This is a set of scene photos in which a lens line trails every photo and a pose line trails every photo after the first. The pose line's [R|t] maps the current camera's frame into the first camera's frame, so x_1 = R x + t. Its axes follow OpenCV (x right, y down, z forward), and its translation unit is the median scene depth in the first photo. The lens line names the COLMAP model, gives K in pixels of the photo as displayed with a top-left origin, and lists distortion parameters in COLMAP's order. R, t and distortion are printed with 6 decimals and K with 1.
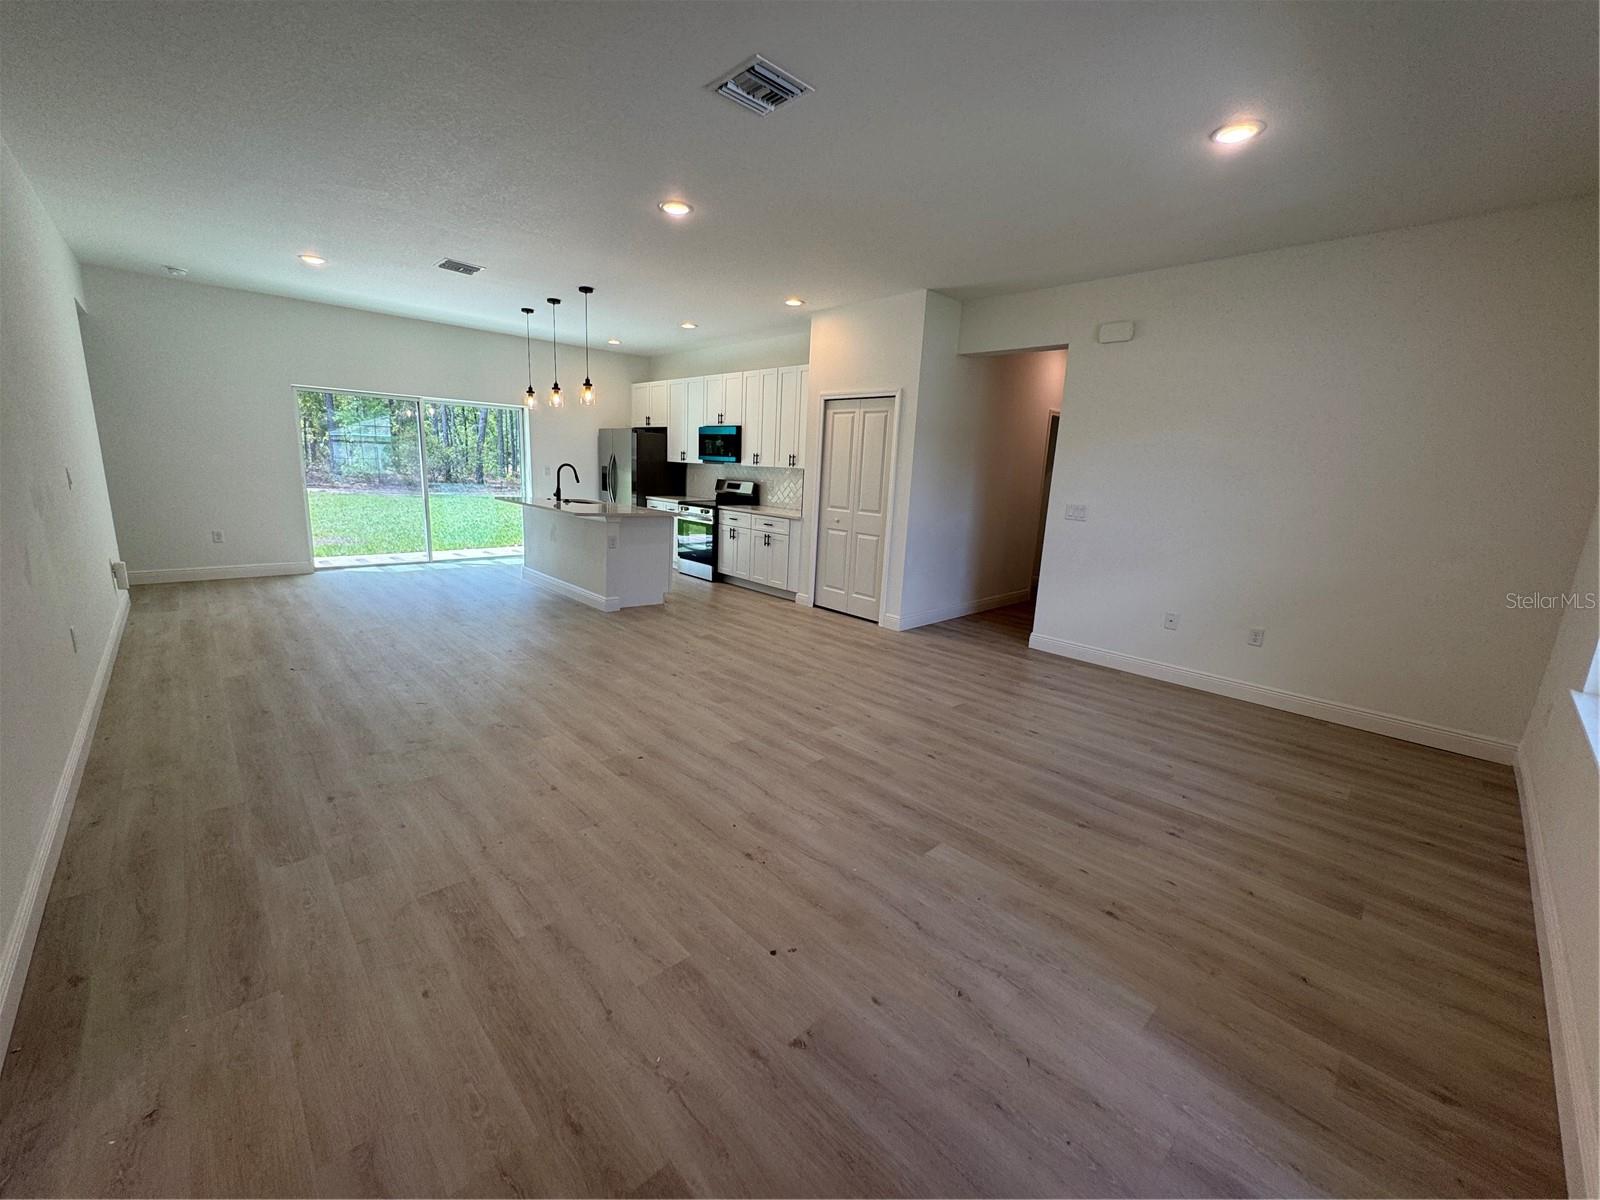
lens RADIAL K [[639.5, 0, 800.3], [0, 639.5, 599.5], [0, 0, 1]] dist [-0.001758, 0.000219]
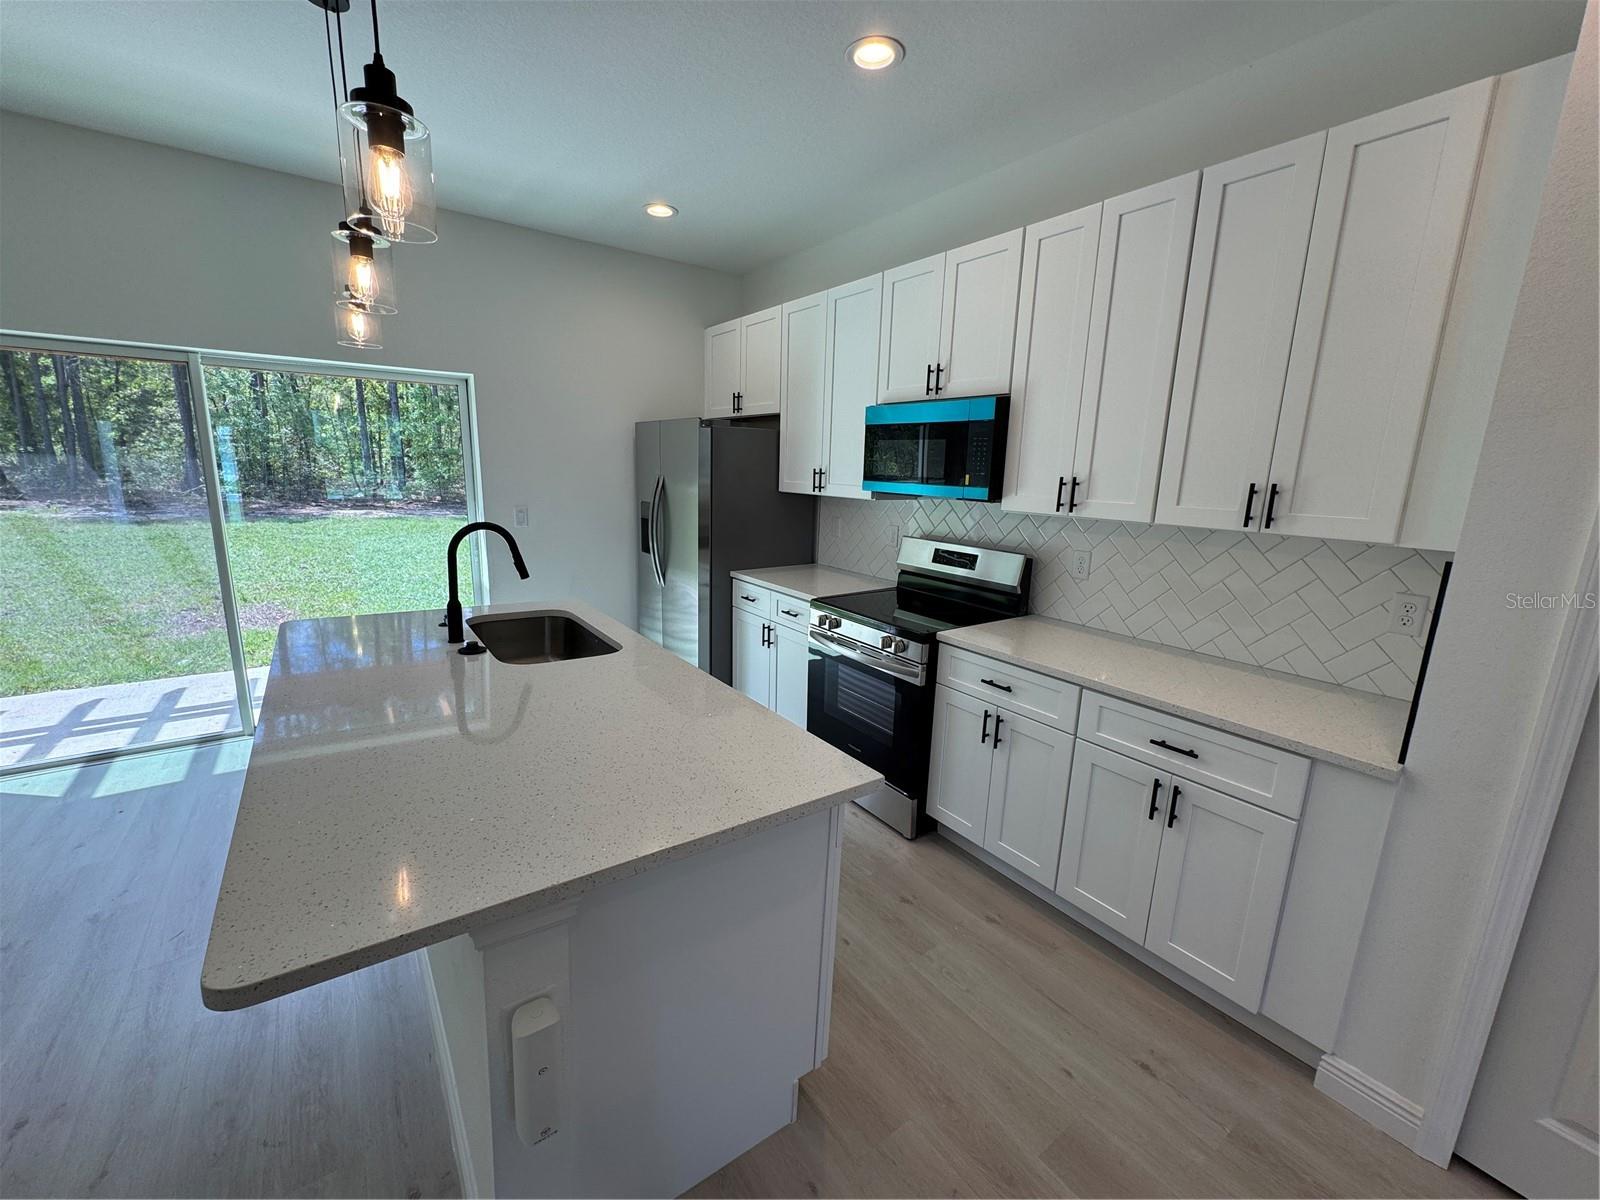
lens RADIAL K [[639.5, 0, 798.5], [0, 639.5, 598.2], [0, 0, 1]] dist [-0.001758, 0.000219]
pose [[0.990936, 0.010056, -0.133956, -0.218827], [-0.011101, 0.999913, -0.007059, -0.225841], [0.133874, 0.008482, 0.990962, 0.917325]]
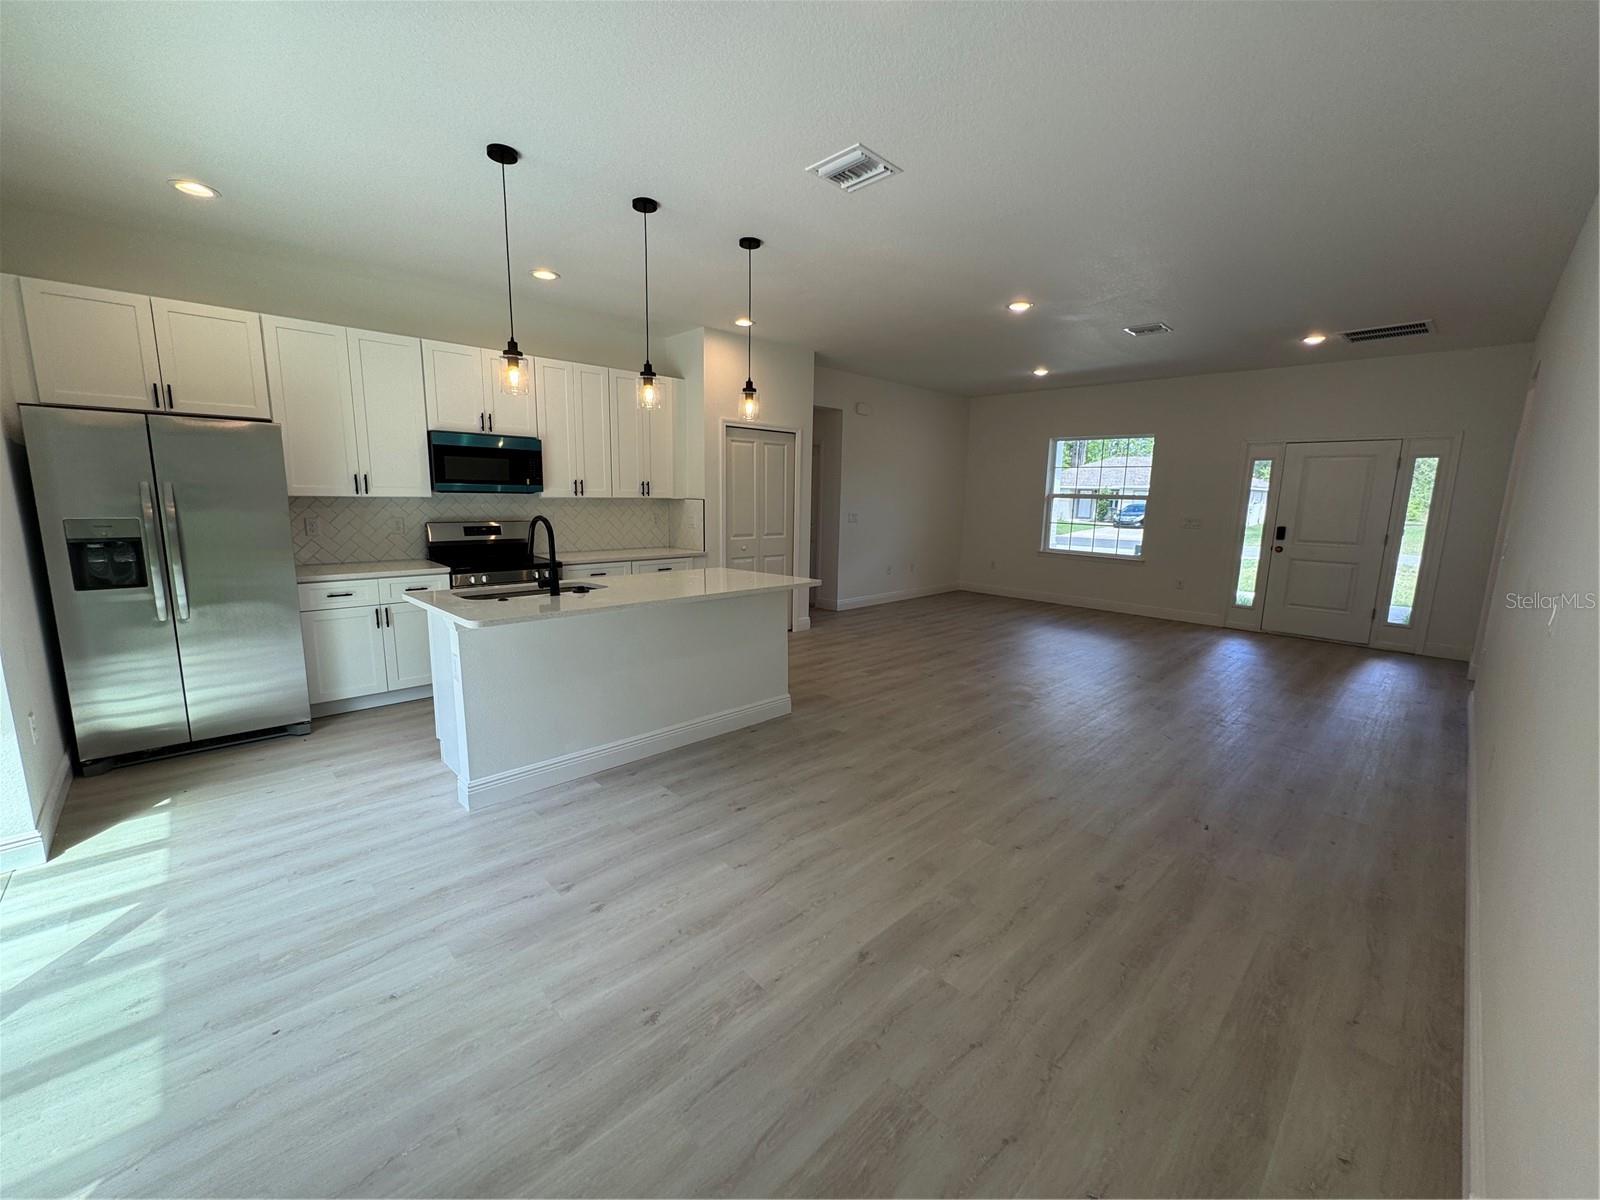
lens RADIAL K [[639.5, 0, 799.3], [0, 639.5, 599.0], [0, 0, 1]] dist [-0.001758, 0.000219]
pose [[-0.006551, -0.211451, 0.977367, -1.086966], [0.187853, 0.959726, 0.208894, -0.279108], [-0.982175, 0.184970, 0.033434, 1.042030]]
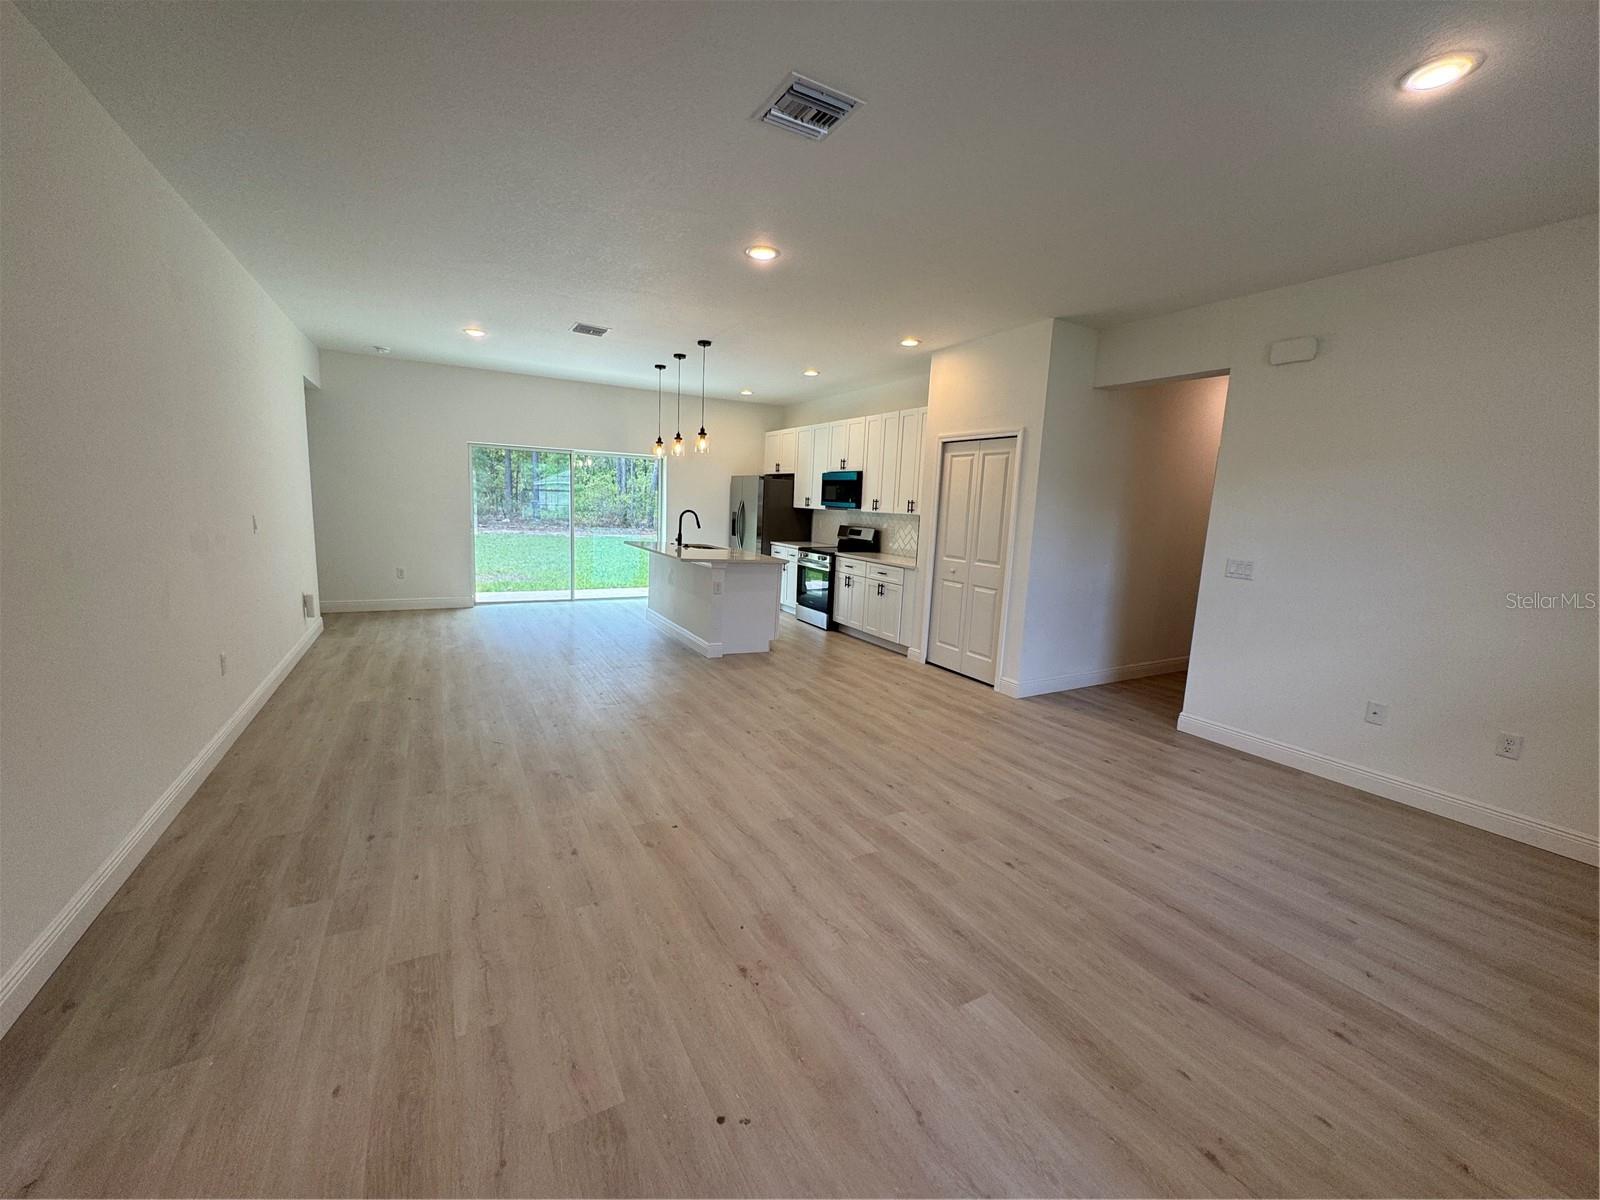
lens RADIAL K [[639.5, 0, 800.3], [0, 639.5, 599.5], [0, 0, 1]] dist [-0.001758, 0.000219]
pose [[0.969627, 0.032798, -0.242381, 0.080727], [-0.049015, 0.996922, -0.061181, -0.018775], [0.239629, 0.071203, 0.968250, 0.072560]]
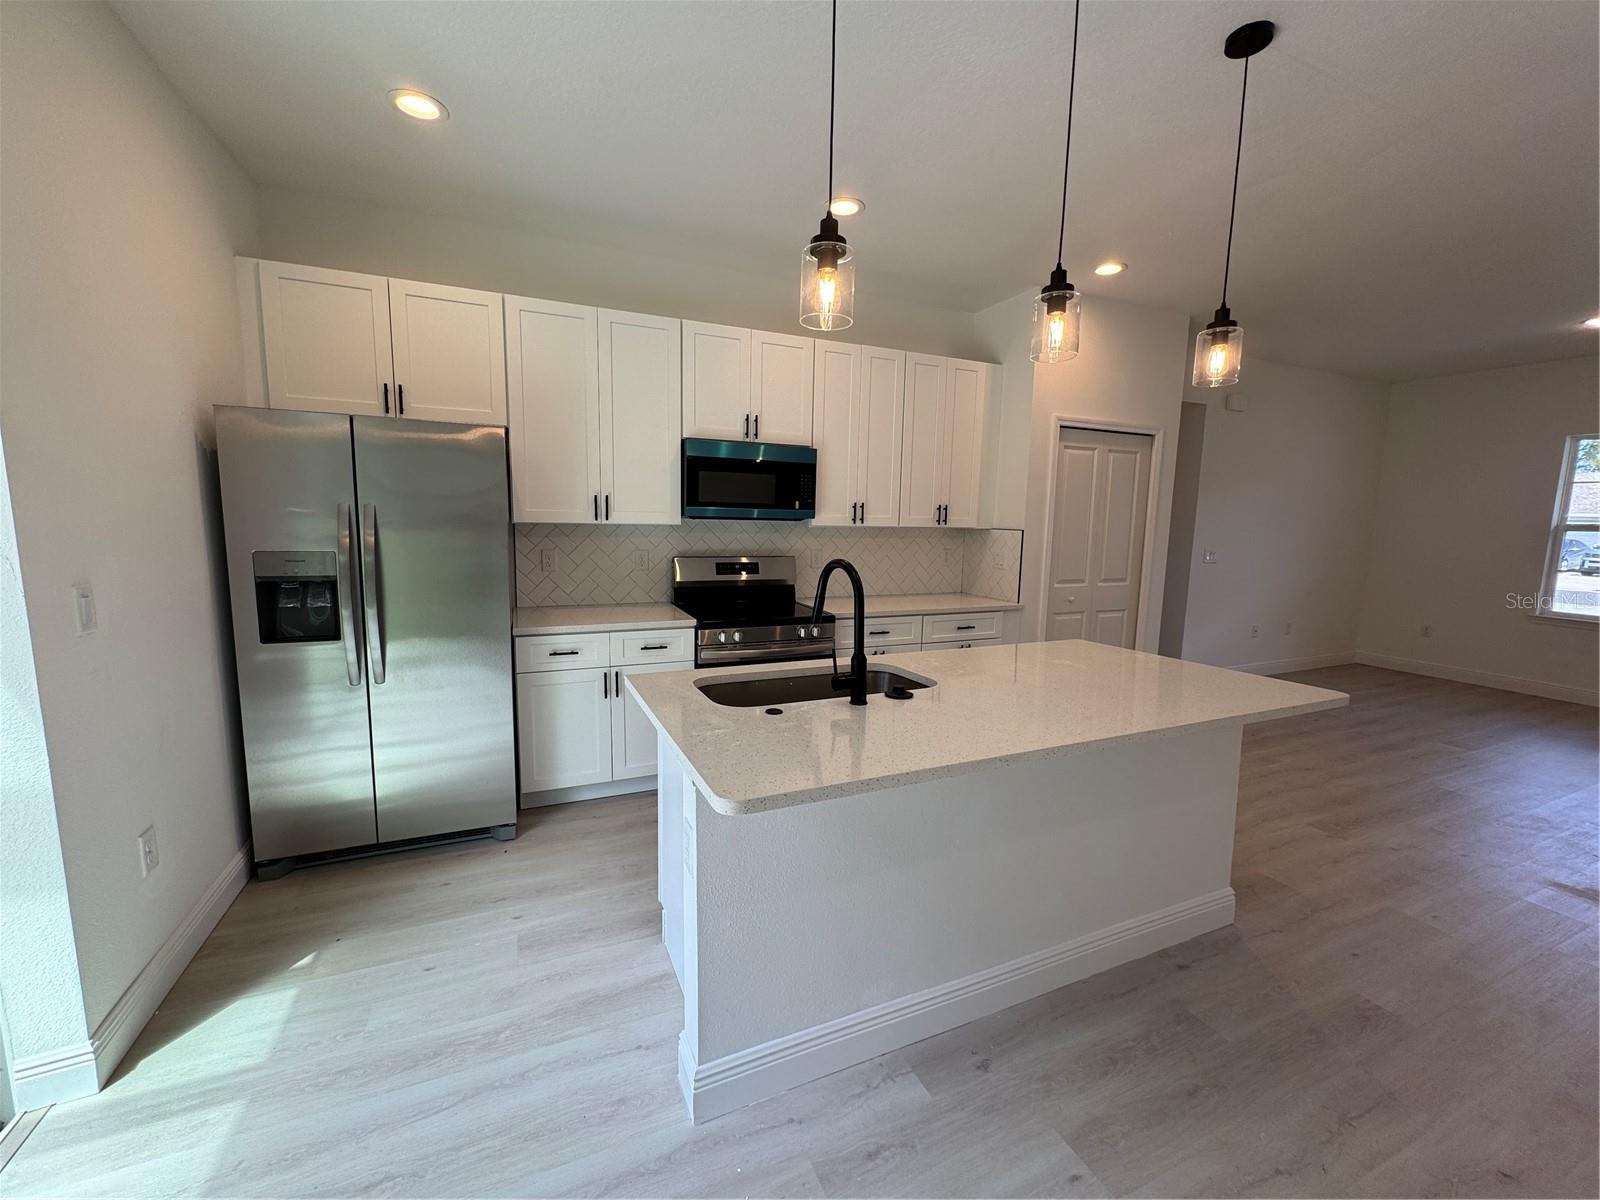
lens RADIAL K [[639.5, 0, 799.2], [0, 639.5, 598.0], [0, 0, 1]] dist [-0.001758, 0.000219]
pose [[0.334912, -0.159663, 0.928623, -0.803262], [0.189911, 0.976752, 0.099446, -0.292545], [-0.922913, 0.143050, 0.357448, 1.190918]]
